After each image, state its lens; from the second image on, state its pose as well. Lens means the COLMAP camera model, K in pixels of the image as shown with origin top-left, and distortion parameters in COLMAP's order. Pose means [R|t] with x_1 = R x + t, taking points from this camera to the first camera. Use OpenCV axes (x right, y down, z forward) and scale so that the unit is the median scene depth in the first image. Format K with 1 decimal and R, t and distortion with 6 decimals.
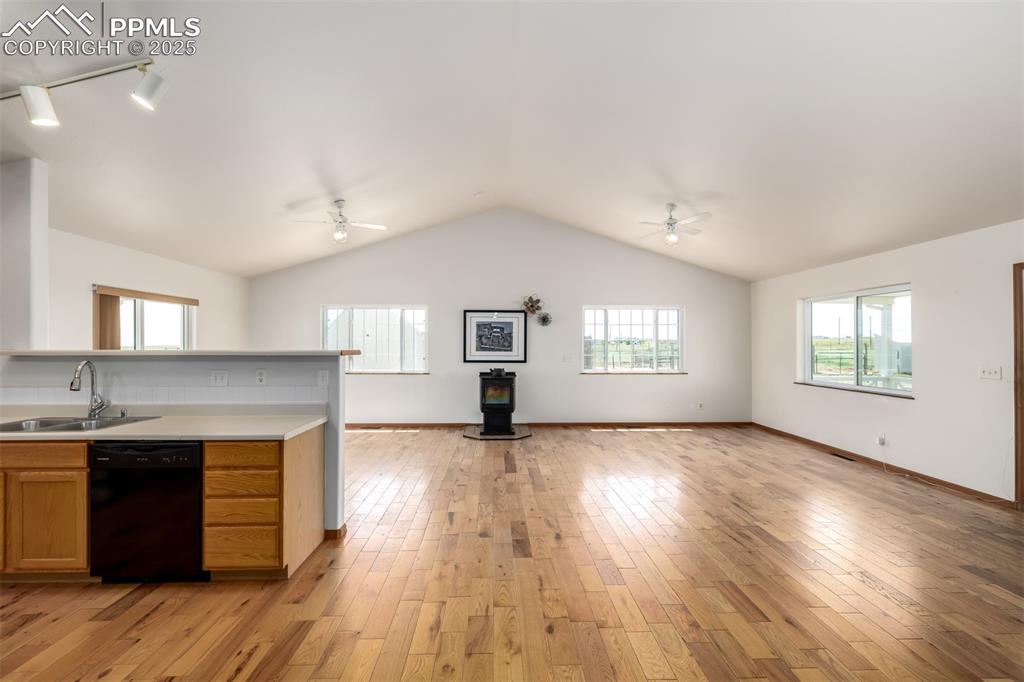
lens RADIAL K [[432.1, 0, 500.7], [0, 432.1, 338.0], [0, 0, 1]] dist [-0.000427, 0.000119]
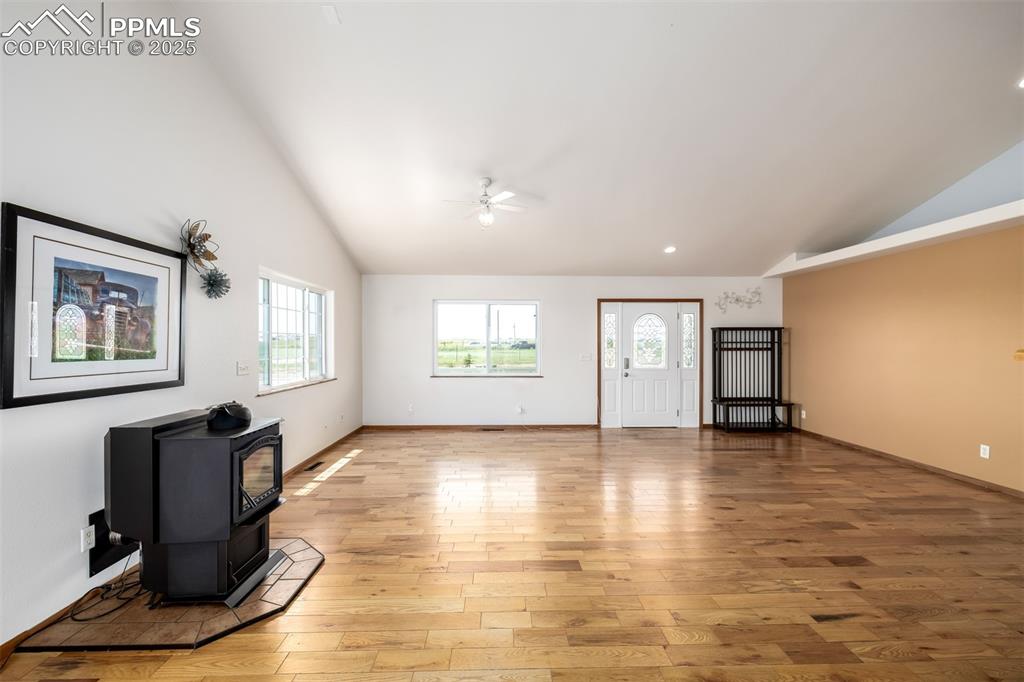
lens RADIAL K [[432.1, 0, 506.4], [0, 432.1, 342.0], [0, 0, 1]] dist [-0.000427, 0.000119]
pose [[-0.017378, 0.000839, 0.999849, -0.438594], [-0.015410, 0.999881, -0.001107, 0.016640], [-0.999730, -0.015427, -0.017363, 0.897248]]
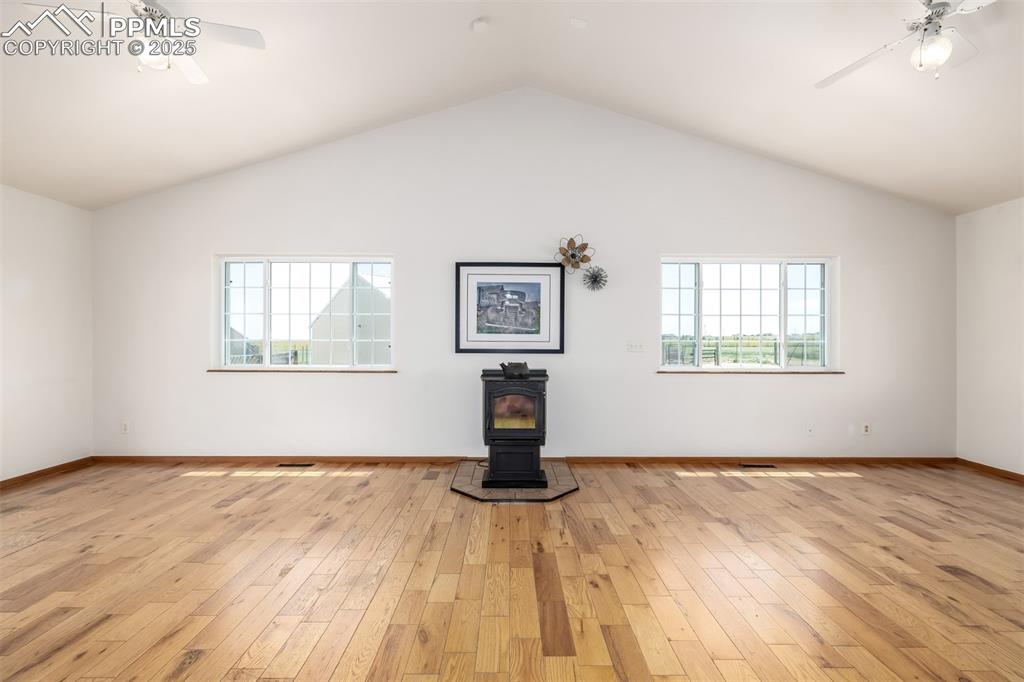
lens RADIAL K [[432.1, 0, 507.8], [0, 432.1, 346.6], [0, 0, 1]] dist [-0.000427, 0.000119]
pose [[0.999946, 0.001906, -0.010199, -0.012149], [-0.001630, 0.999634, 0.027003, 0.041284], [0.010246, -0.026984, 0.999583, 0.528914]]
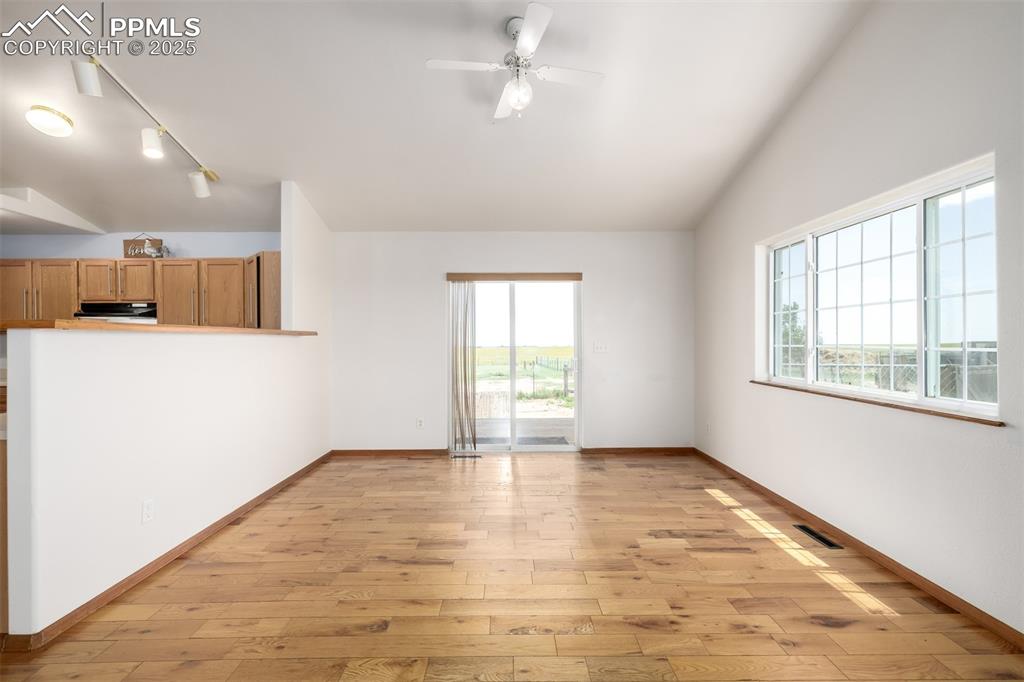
lens RADIAL K [[432.1, 0, 512.4], [0, 432.1, 339.7], [0, 0, 1]] dist [-0.000427, 0.000119]
pose [[-0.000689, -0.001458, -0.999999, 0.108241], [0.017936, 0.999838, -0.001470, 0.036505], [0.999839, -0.017937, -0.000663, 0.912802]]
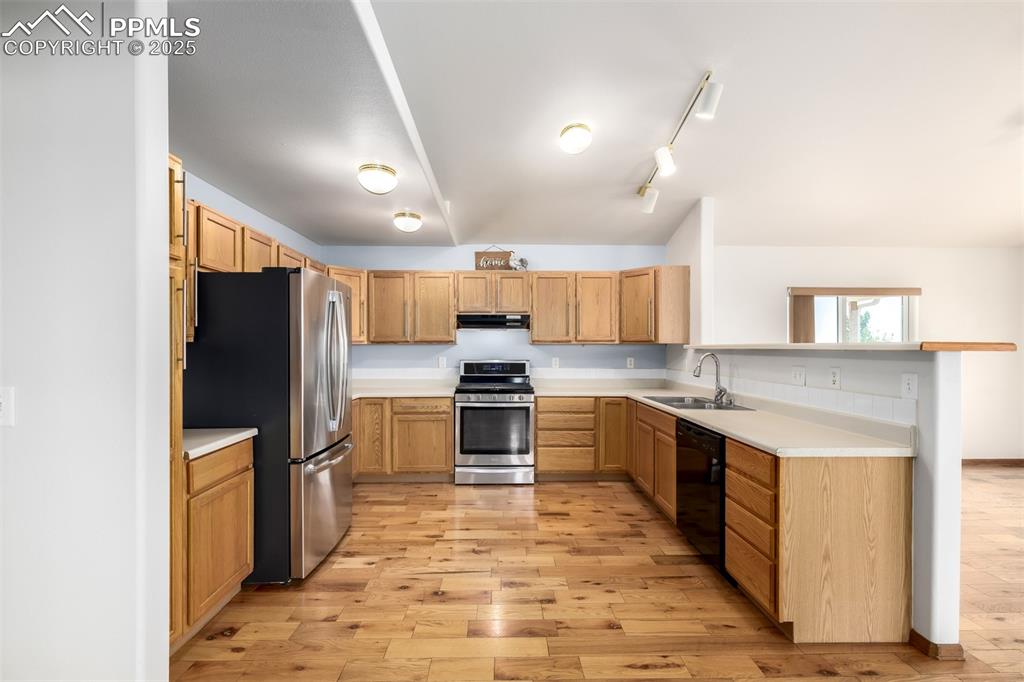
lens RADIAL K [[432.1, 0, 514.3], [0, 432.1, 345.9], [0, 0, 1]] dist [-0.000427, 0.000119]
pose [[0.011688, -0.002766, -0.999928, 0.115448], [0.012592, 0.999917, -0.002618, 0.015117], [0.999852, -0.012561, 0.011721, 0.225177]]
